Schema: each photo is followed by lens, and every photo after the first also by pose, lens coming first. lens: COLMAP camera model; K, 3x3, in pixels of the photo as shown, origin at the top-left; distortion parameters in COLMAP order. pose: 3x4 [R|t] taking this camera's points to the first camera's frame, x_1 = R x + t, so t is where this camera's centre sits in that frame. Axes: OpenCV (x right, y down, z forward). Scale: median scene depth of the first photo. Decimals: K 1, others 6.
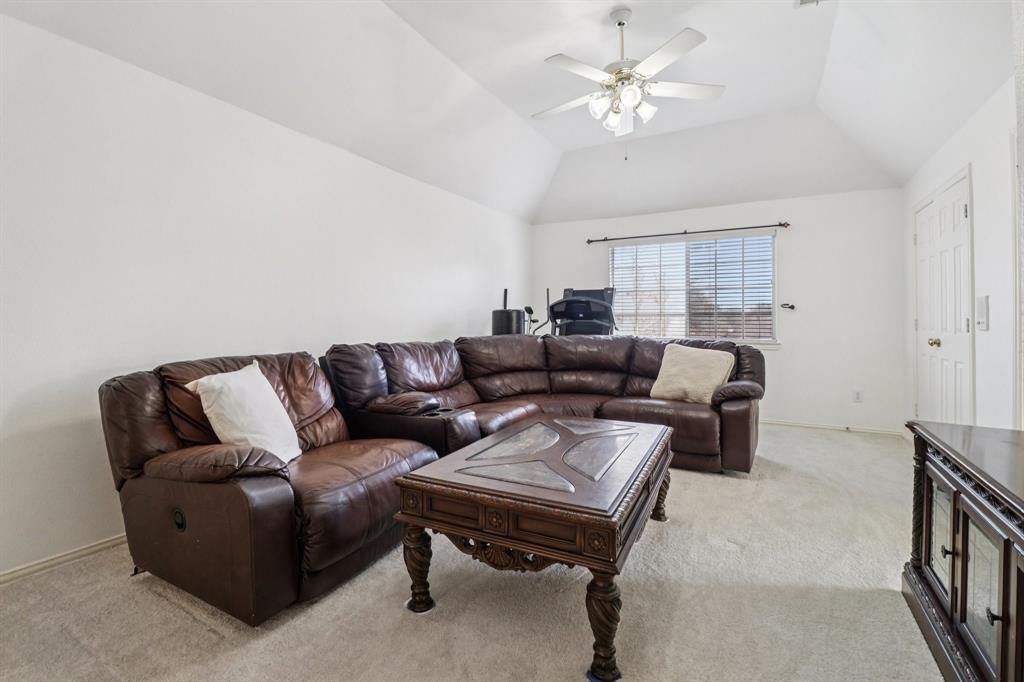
lens RADIAL K [[472.5, 0, 503.0], [0, 472.5, 318.0], [0, 0, 1]] dist [-0.004081, 0.001684]
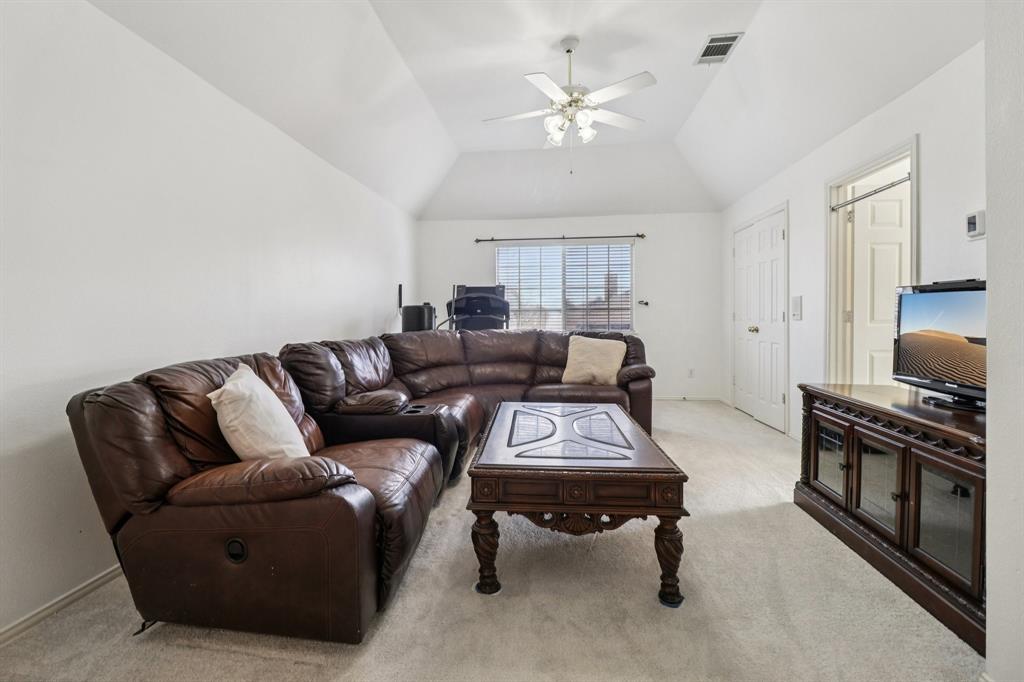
lens RADIAL K [[472.5, 0, 492.1], [0, 472.5, 319.8], [0, 0, 1]] dist [-0.004081, 0.001684]
pose [[0.924902, -0.010828, 0.380051, -0.353767], [0.006471, 0.999898, 0.012739, 0.001303], [-0.380150, -0.009323, 0.924878, 0.021736]]
